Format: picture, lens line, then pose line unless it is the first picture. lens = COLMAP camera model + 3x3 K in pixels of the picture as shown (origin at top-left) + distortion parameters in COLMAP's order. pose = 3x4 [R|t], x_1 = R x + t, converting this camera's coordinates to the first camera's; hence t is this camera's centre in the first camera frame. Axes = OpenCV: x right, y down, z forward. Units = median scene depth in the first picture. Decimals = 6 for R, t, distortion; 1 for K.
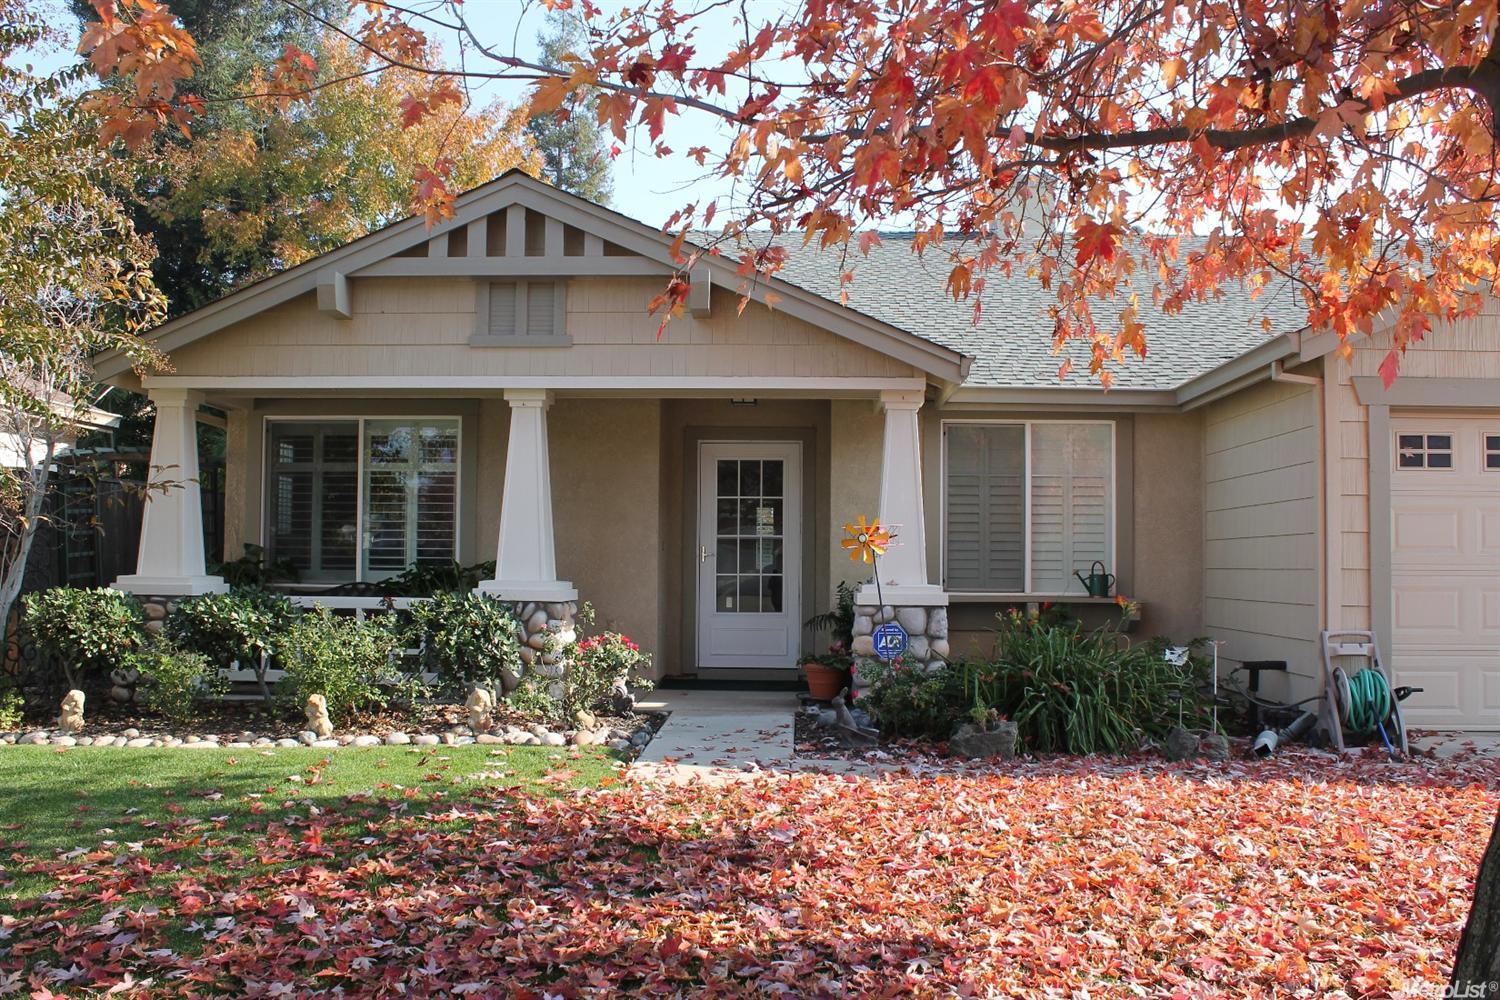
lens RADIAL K [[1375.1, 0, 751.7], [0, 1375.1, 486.4], [0, 0, 1]] dist [-0.098464, 0.000000]
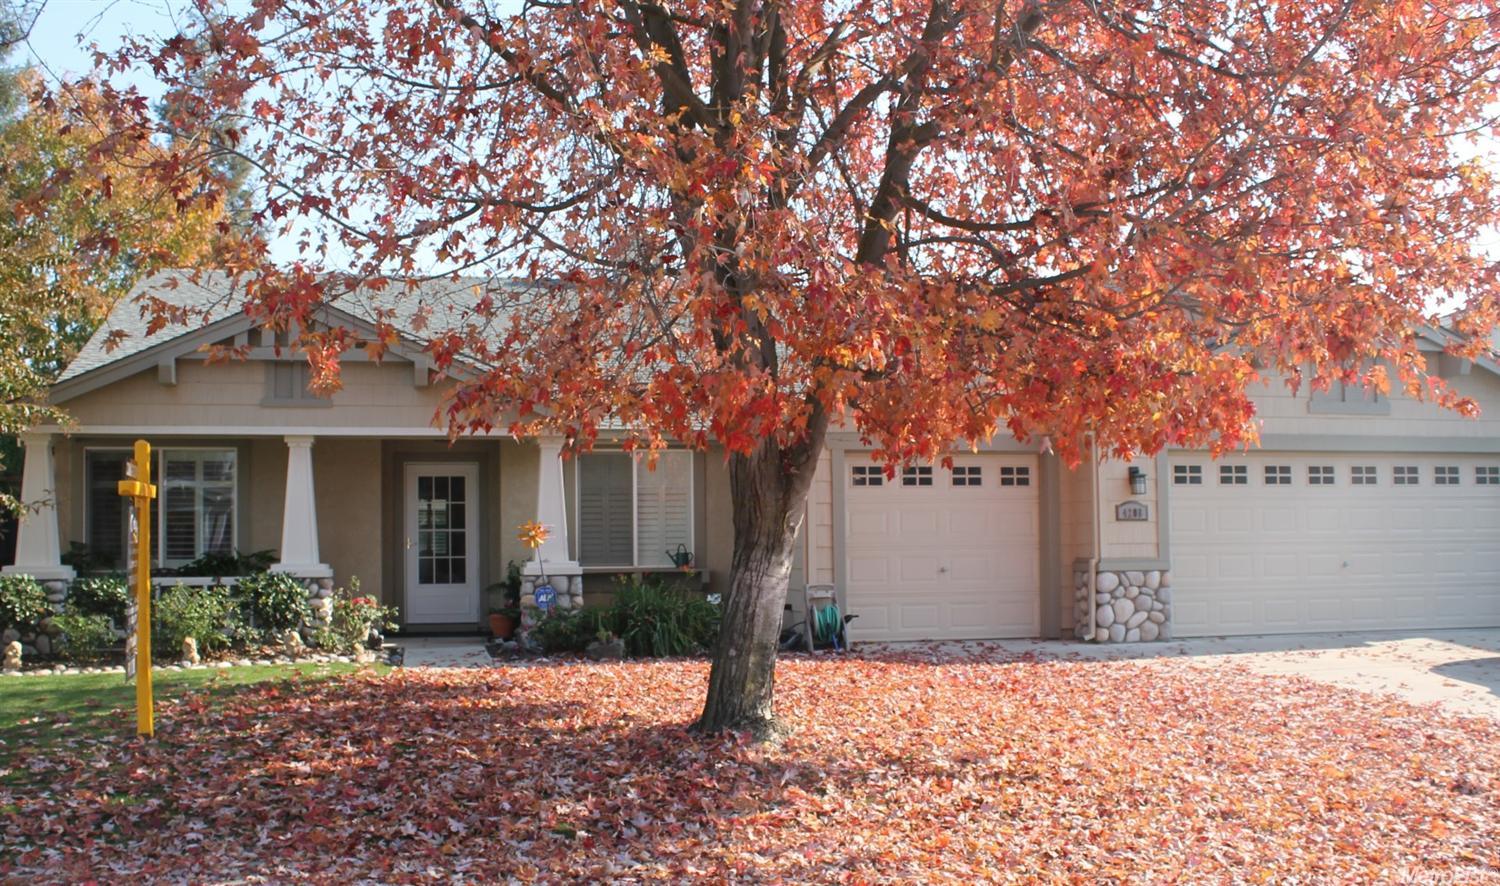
lens RADIAL K [[1477.2, 0, 750.6], [0, 1477.2, 451.0], [0, 0, 1]] dist [-0.133935, 0.000000]
pose [[0.966652, -0.004351, 0.256058, -0.099786], [0.006237, 0.999959, -0.006553, -0.041209], [-0.256019, 0.007931, 0.966639, -0.668190]]
